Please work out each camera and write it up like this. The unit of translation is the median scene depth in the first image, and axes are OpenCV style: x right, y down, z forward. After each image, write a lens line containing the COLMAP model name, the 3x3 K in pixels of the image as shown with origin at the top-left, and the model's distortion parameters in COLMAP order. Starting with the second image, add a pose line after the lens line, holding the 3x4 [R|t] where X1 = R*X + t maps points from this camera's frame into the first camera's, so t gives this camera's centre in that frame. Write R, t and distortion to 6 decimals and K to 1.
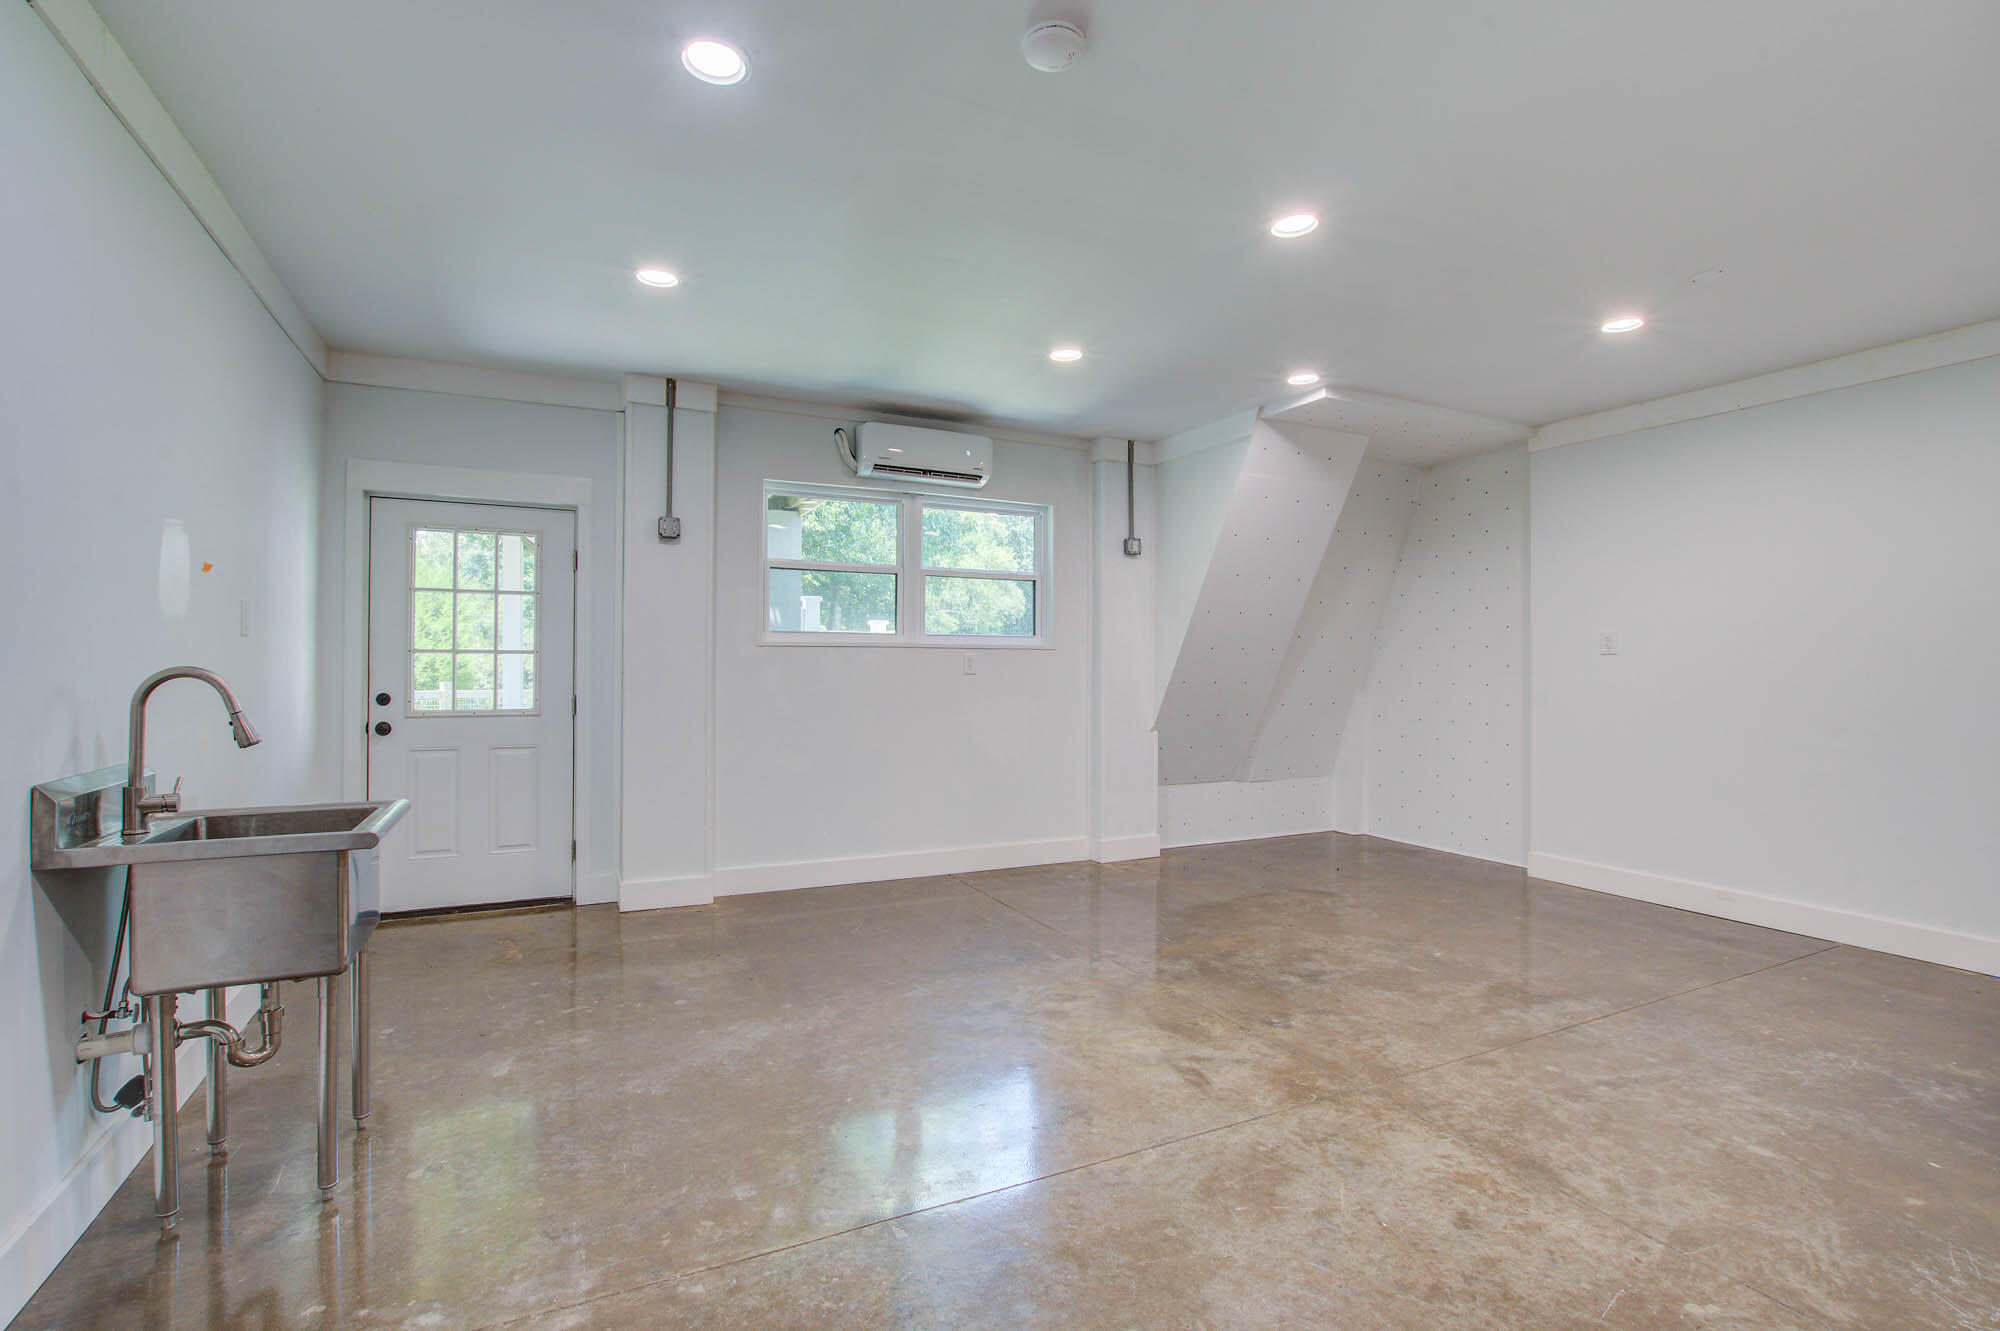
lens RADIAL K [[920.0, 0, 1000.0], [0, 920.0, 665.5], [0, 0, 1]] dist [-0.031164, 0.001339]
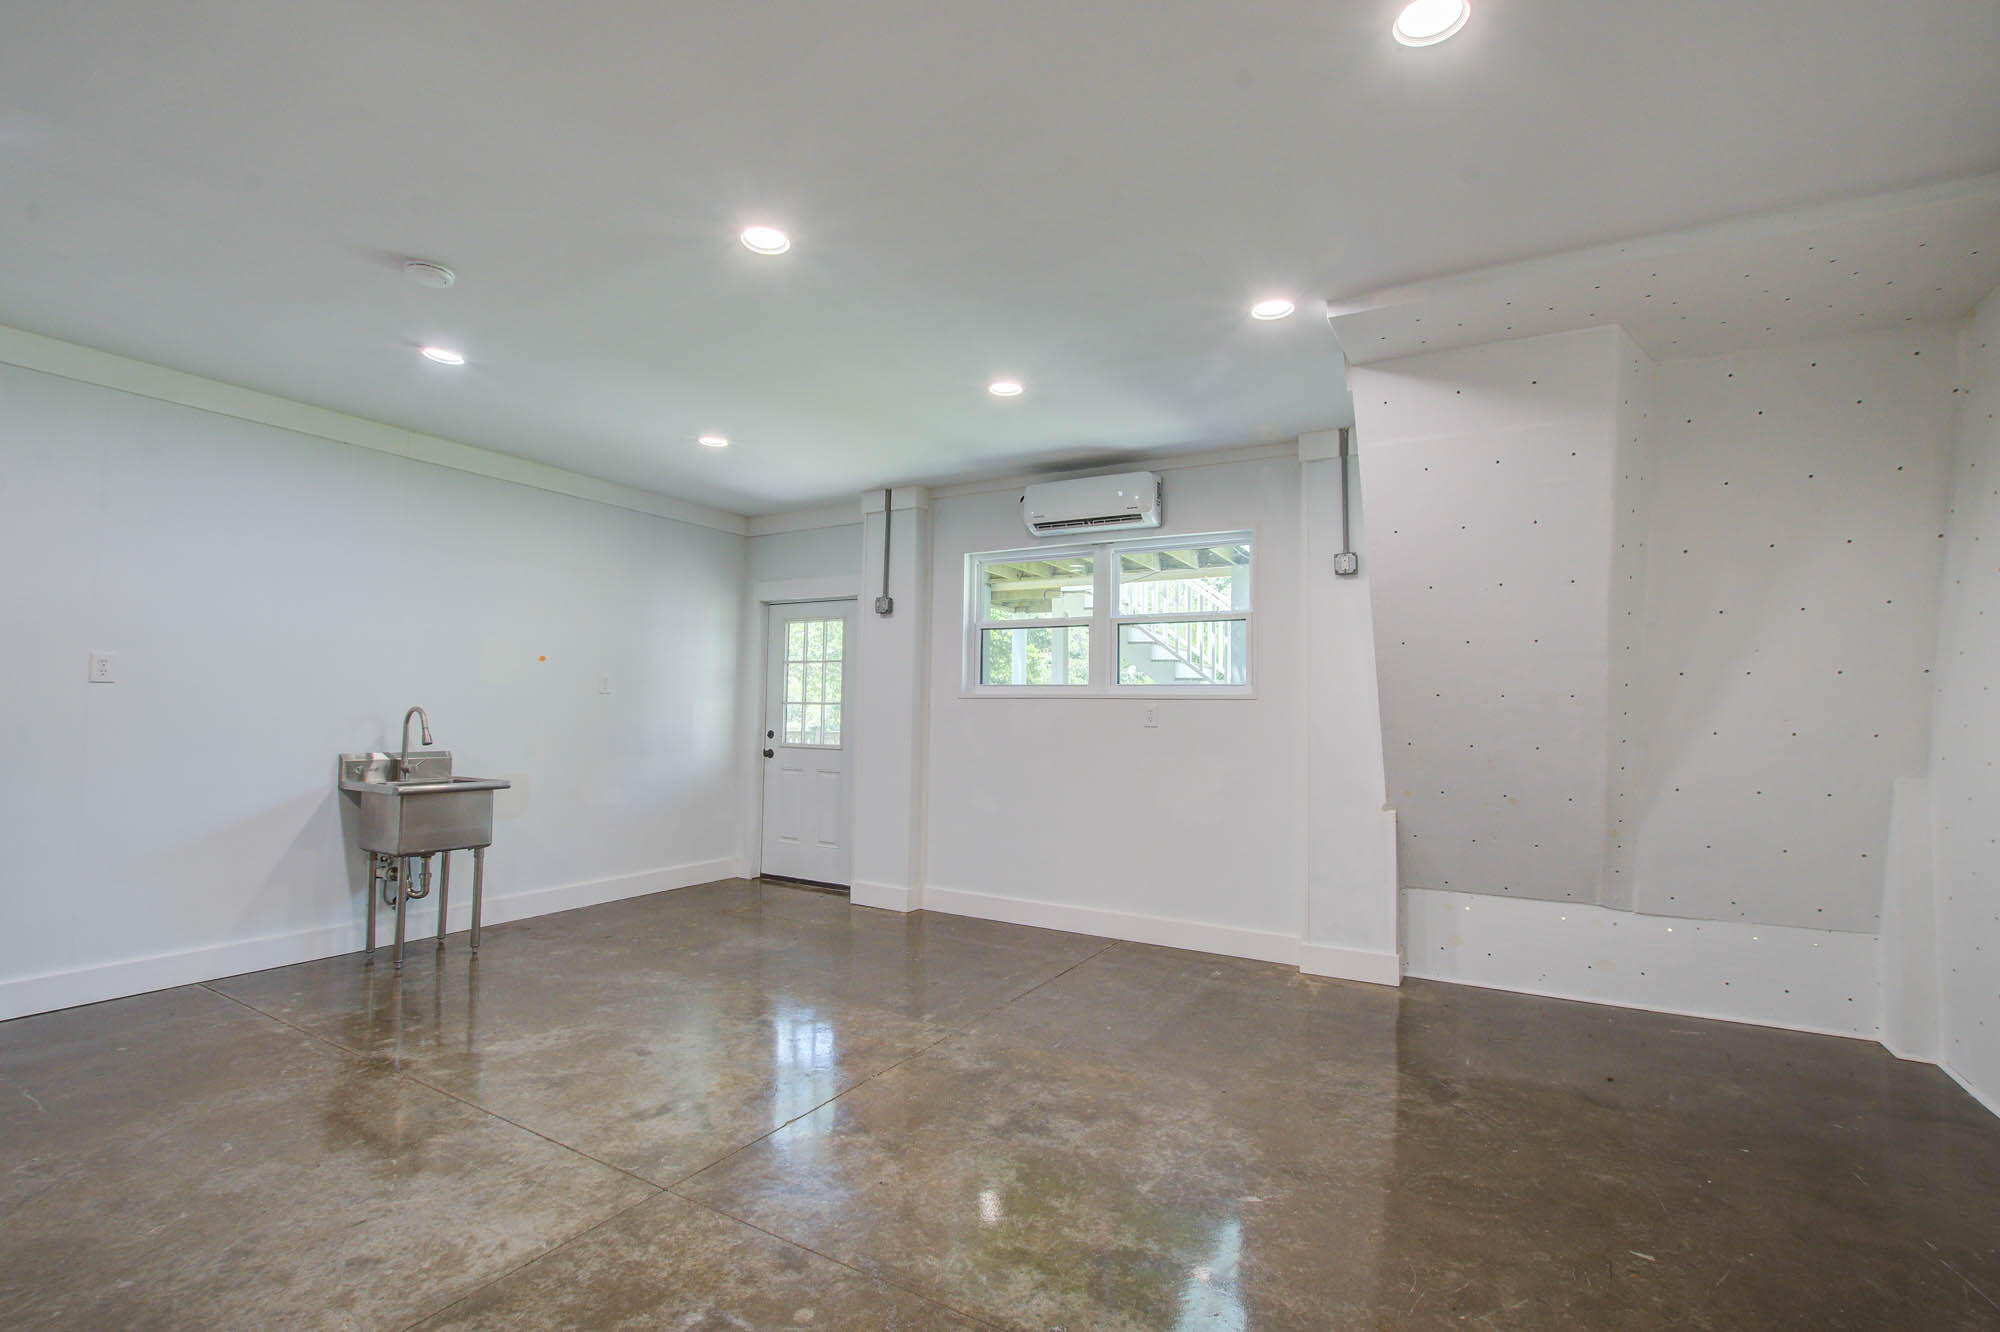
lens RADIAL K [[890.9, 0, 999.2], [0, 890.9, 674.9], [0, 0, 1]] dist [-0.041199, 0.009028]
pose [[0.557492, -0.030710, -0.829614, 1.029793], [-0.014251, 0.998814, -0.046550, 0.001275], [0.830060, 0.037774, 0.556394, 0.617697]]
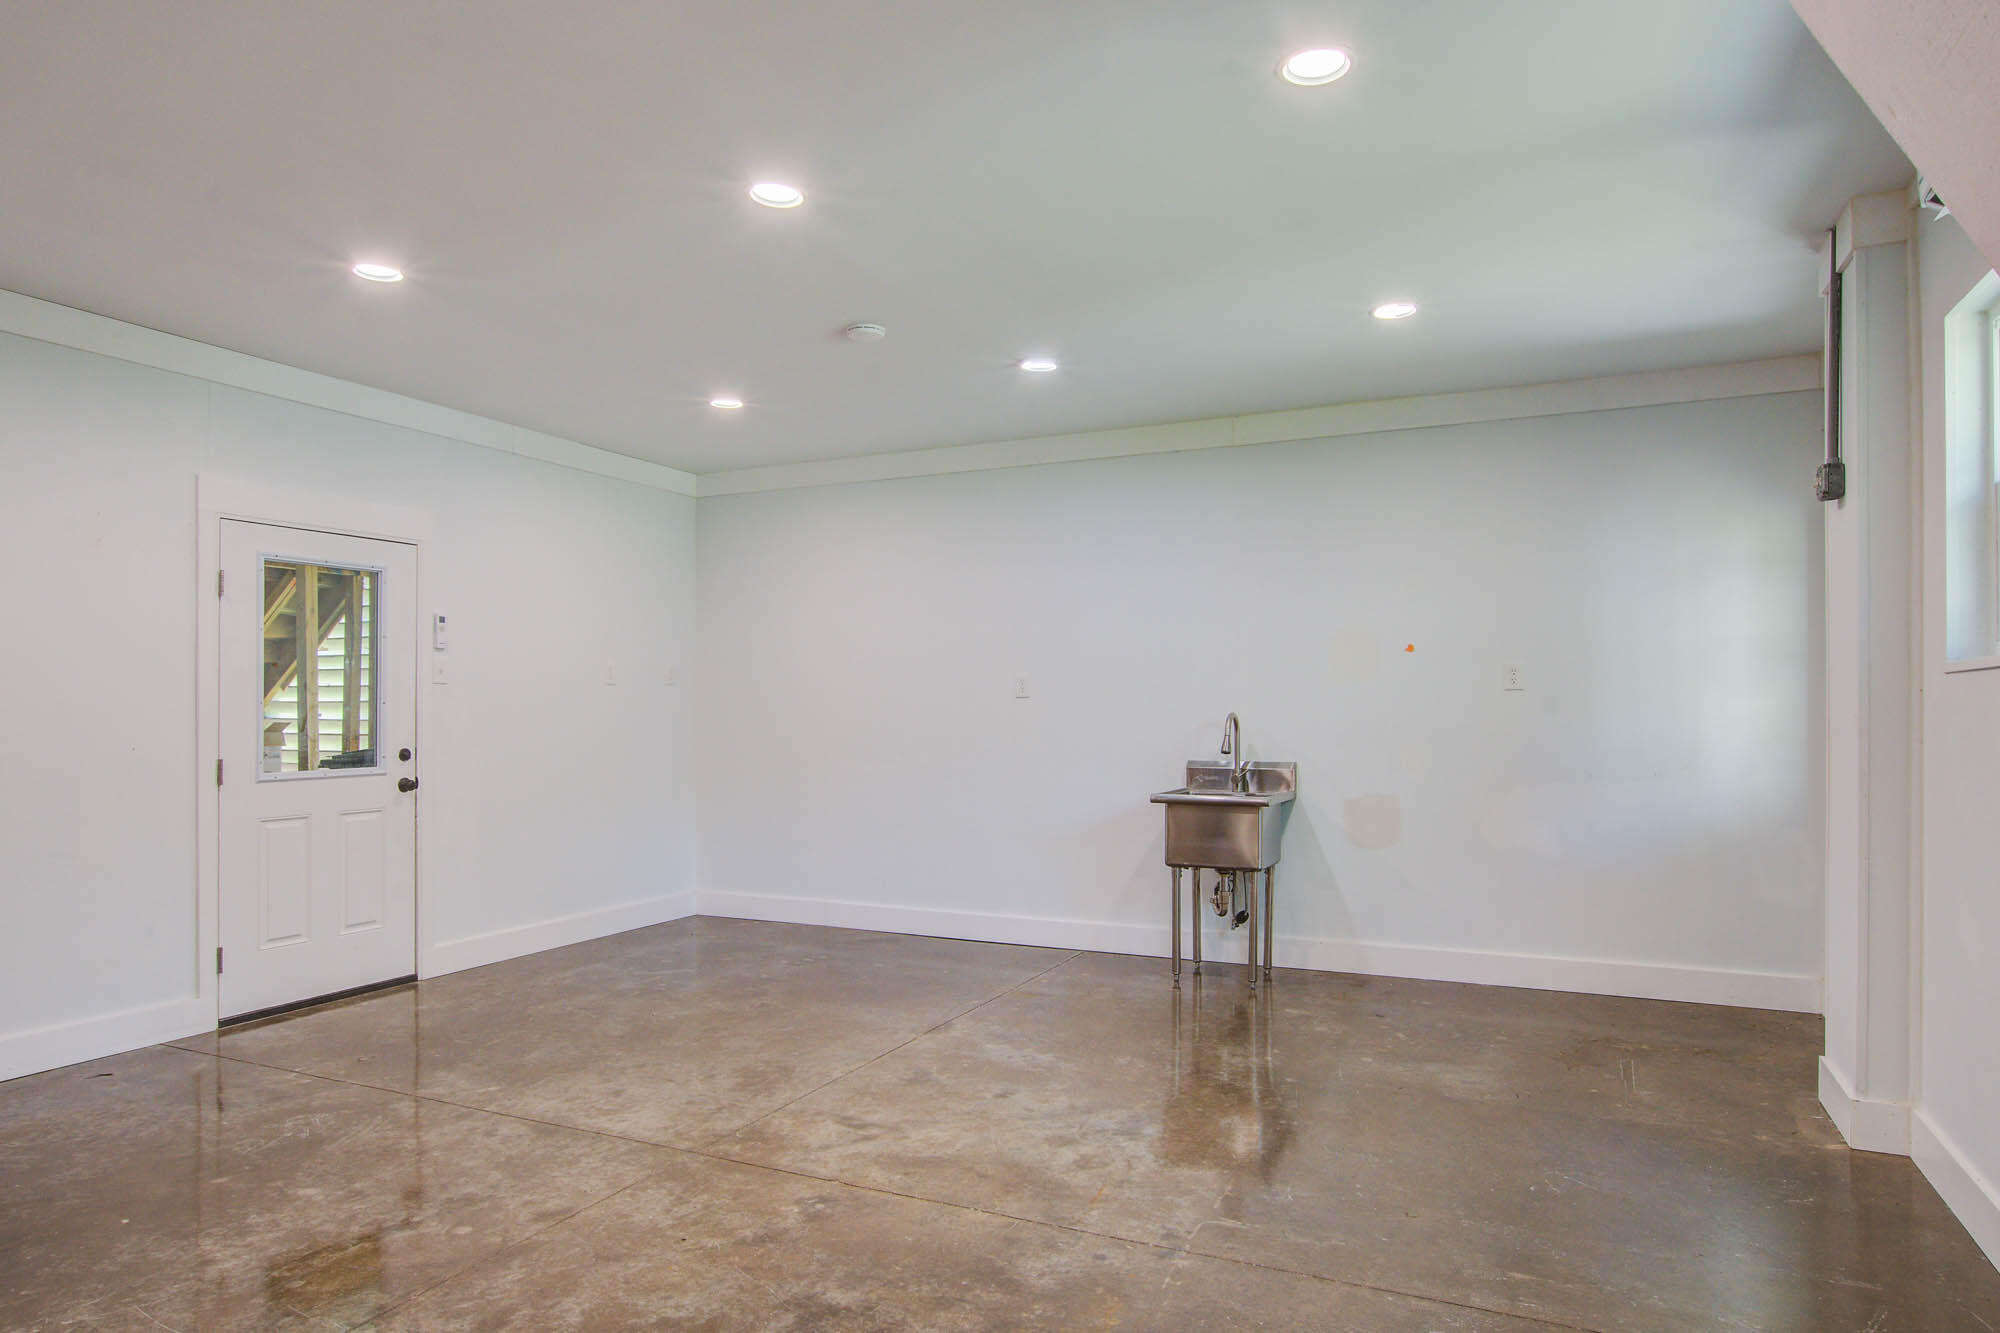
lens RADIAL K [[1184.7, 0, 1001.8], [0, 1184.7, 704.6], [0, 0, 1]] dist [-0.007085, -0.000773]
pose [[-0.781940, -0.004245, -0.623340, 0.733972], [-0.000623, 0.999982, -0.006028, -0.000240], [0.623354, -0.004325, -0.781928, 1.731139]]
